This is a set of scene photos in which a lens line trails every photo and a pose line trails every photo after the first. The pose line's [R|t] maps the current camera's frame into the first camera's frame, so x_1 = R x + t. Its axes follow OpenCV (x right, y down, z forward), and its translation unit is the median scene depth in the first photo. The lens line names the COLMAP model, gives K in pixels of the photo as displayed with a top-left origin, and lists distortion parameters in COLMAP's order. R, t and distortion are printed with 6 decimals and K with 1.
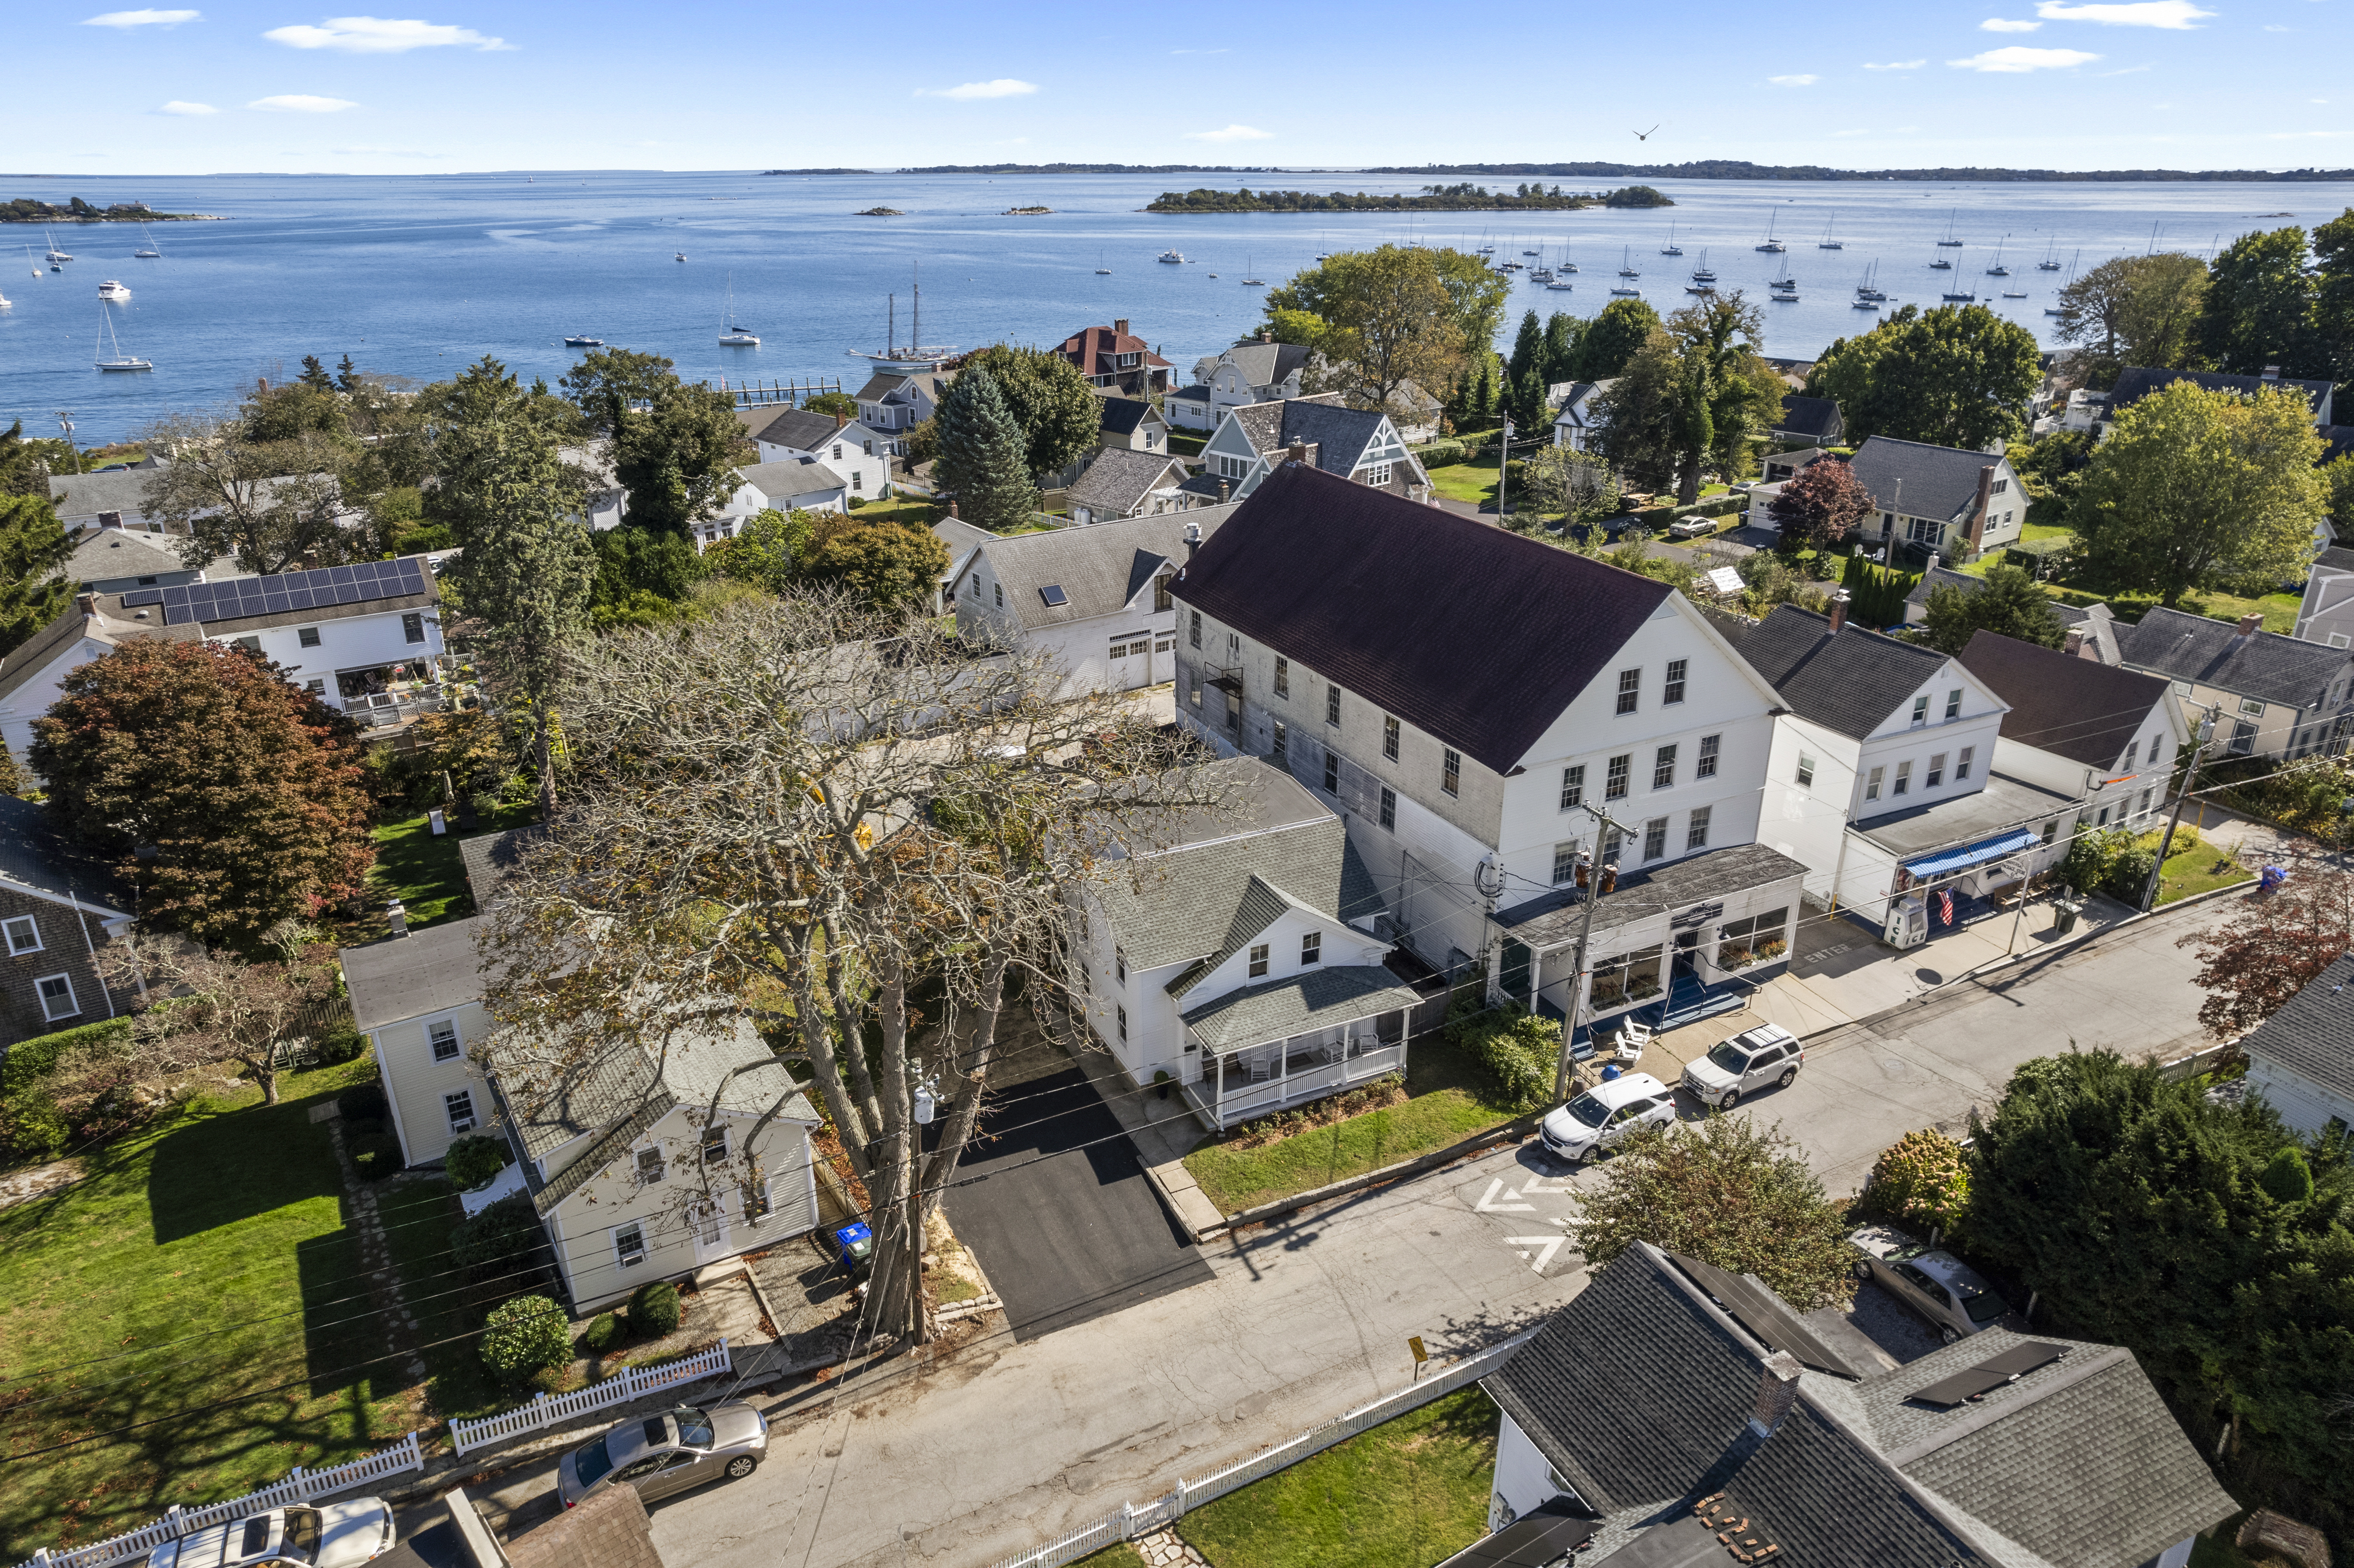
lens RADIAL K [[1472.3, 0, 1177.0], [0, 1472.3, 784.0], [0, 0, 1]] dist [-0.075973, 0.065852]
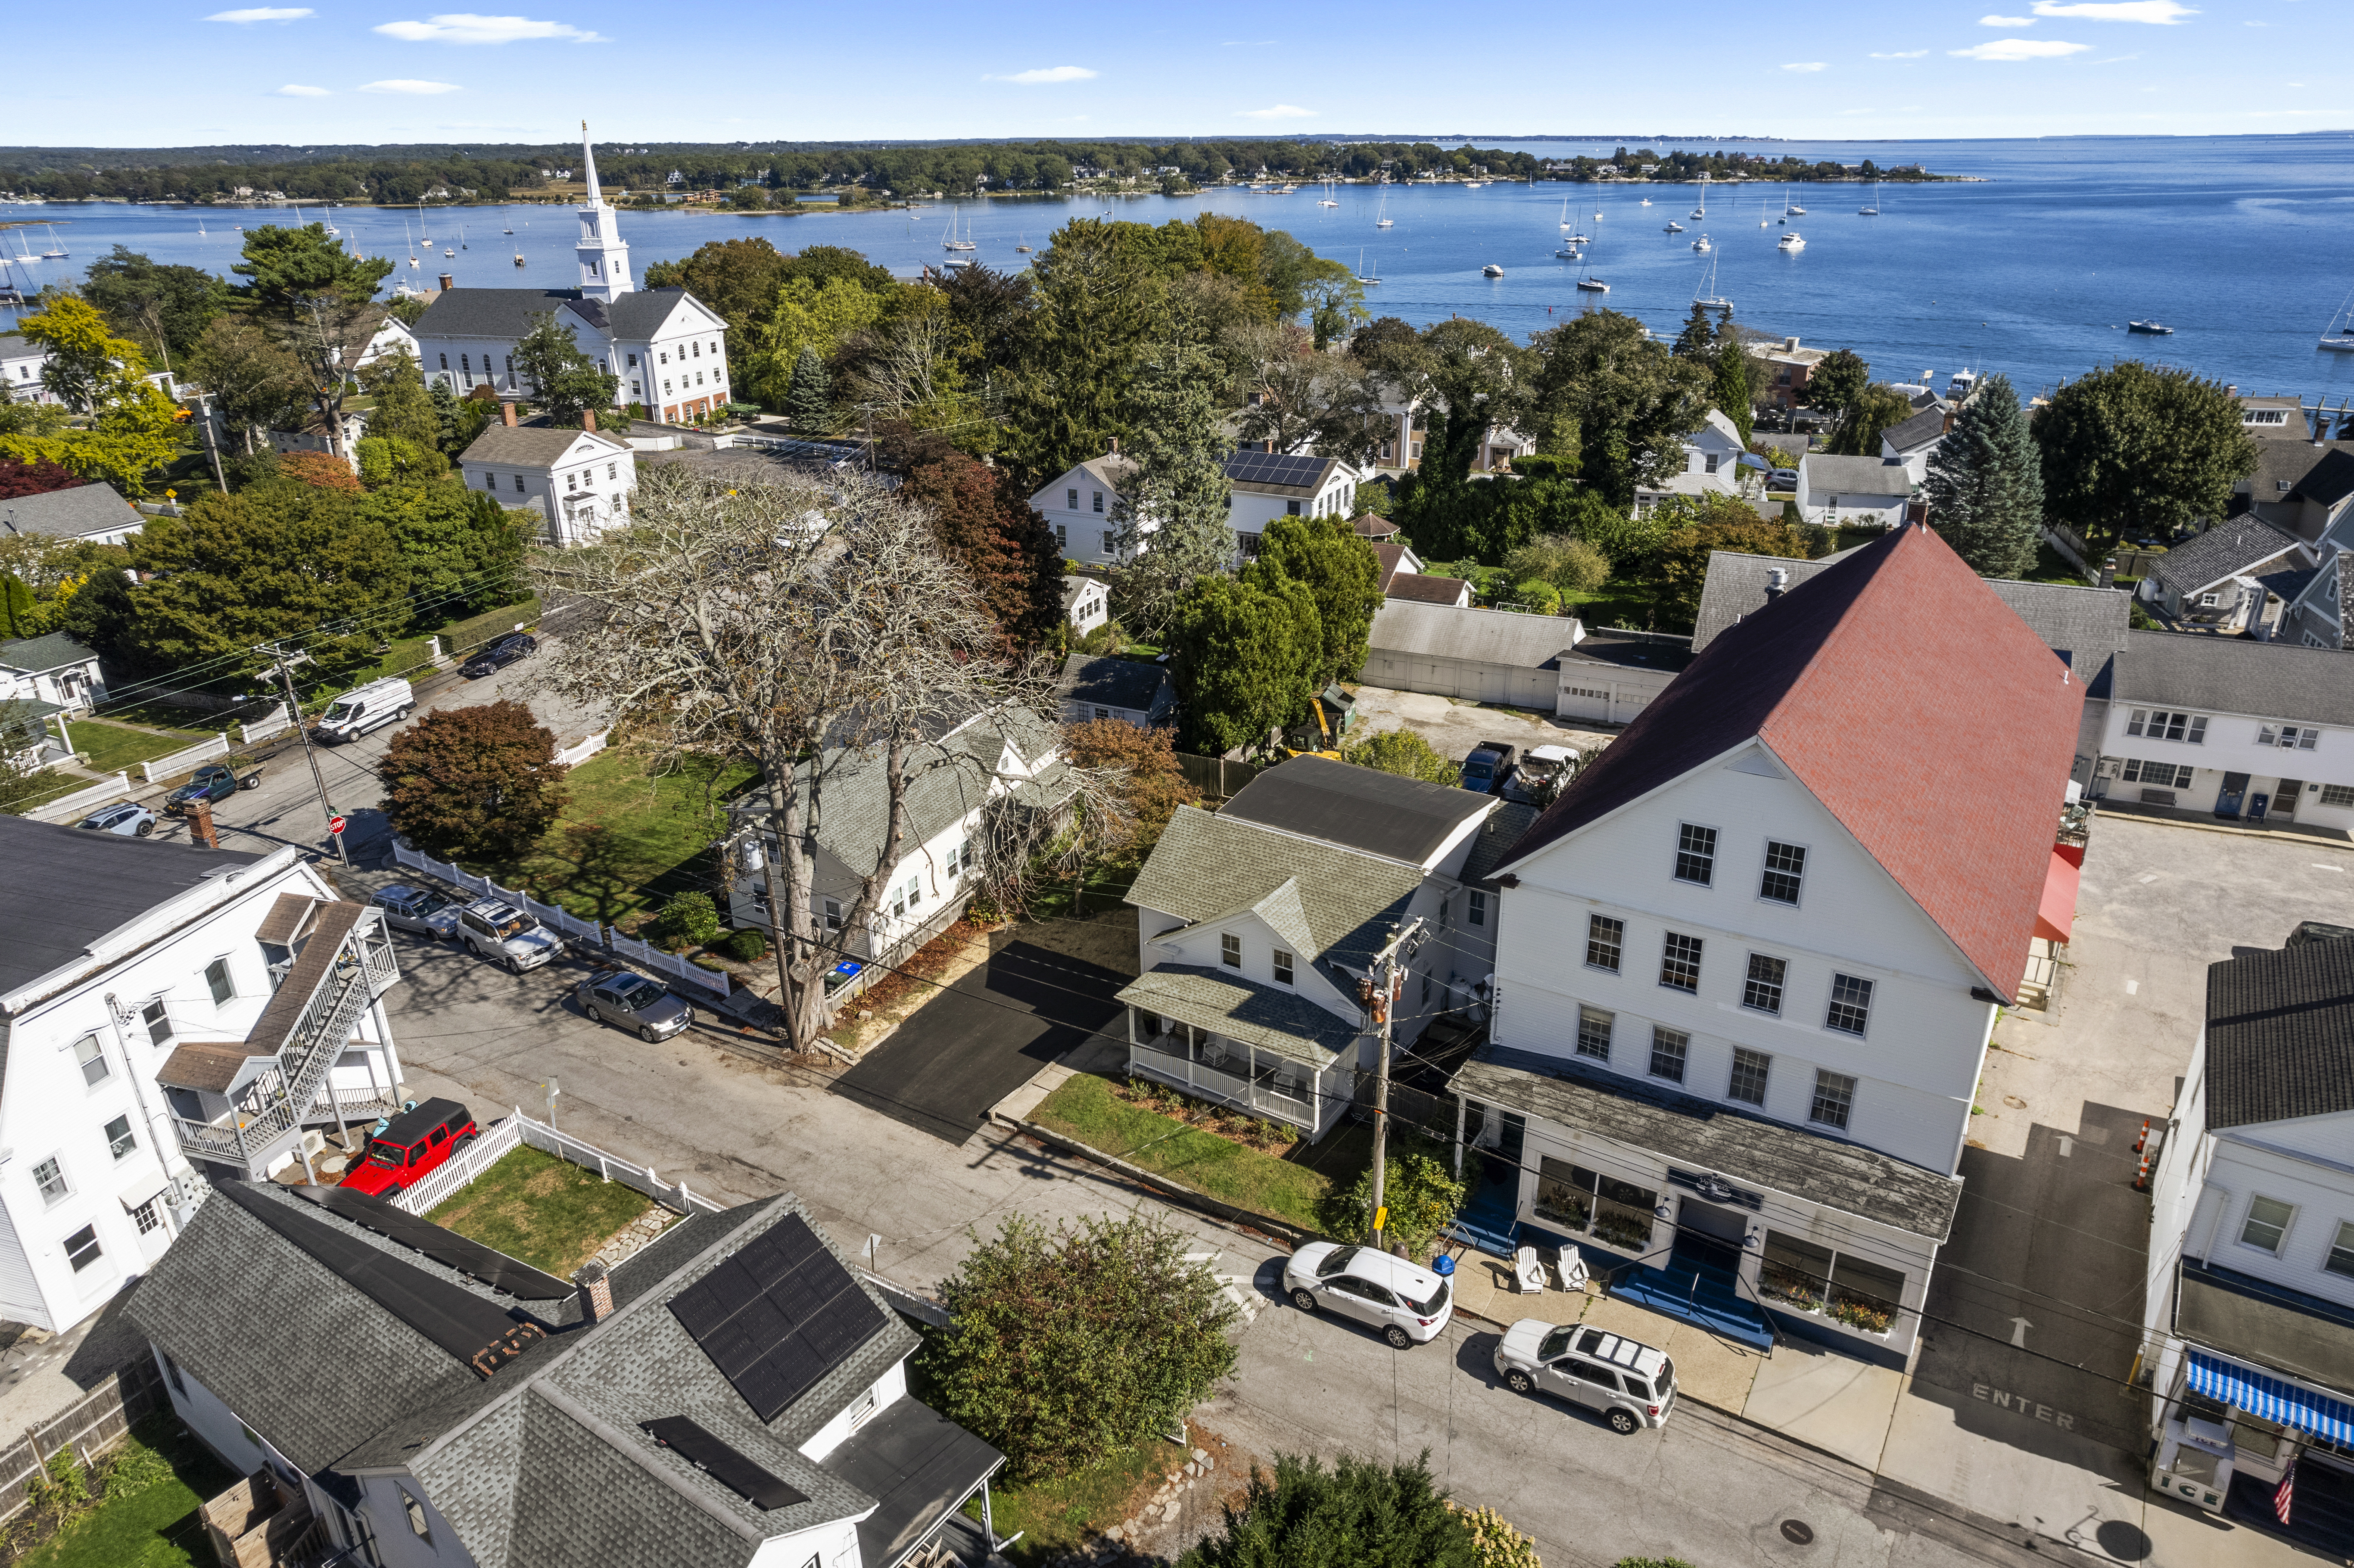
lens RADIAL K [[1472.3, 0, 1177.0], [0, 1472.3, 784.0], [0, 0, 1]] dist [-0.075973, 0.065852]
pose [[0.534571, 0.339041, -0.774135, 0.759112], [-0.322247, 0.928571, 0.184154, -0.153715], [0.781275, 0.151019, 0.605642, 0.349790]]
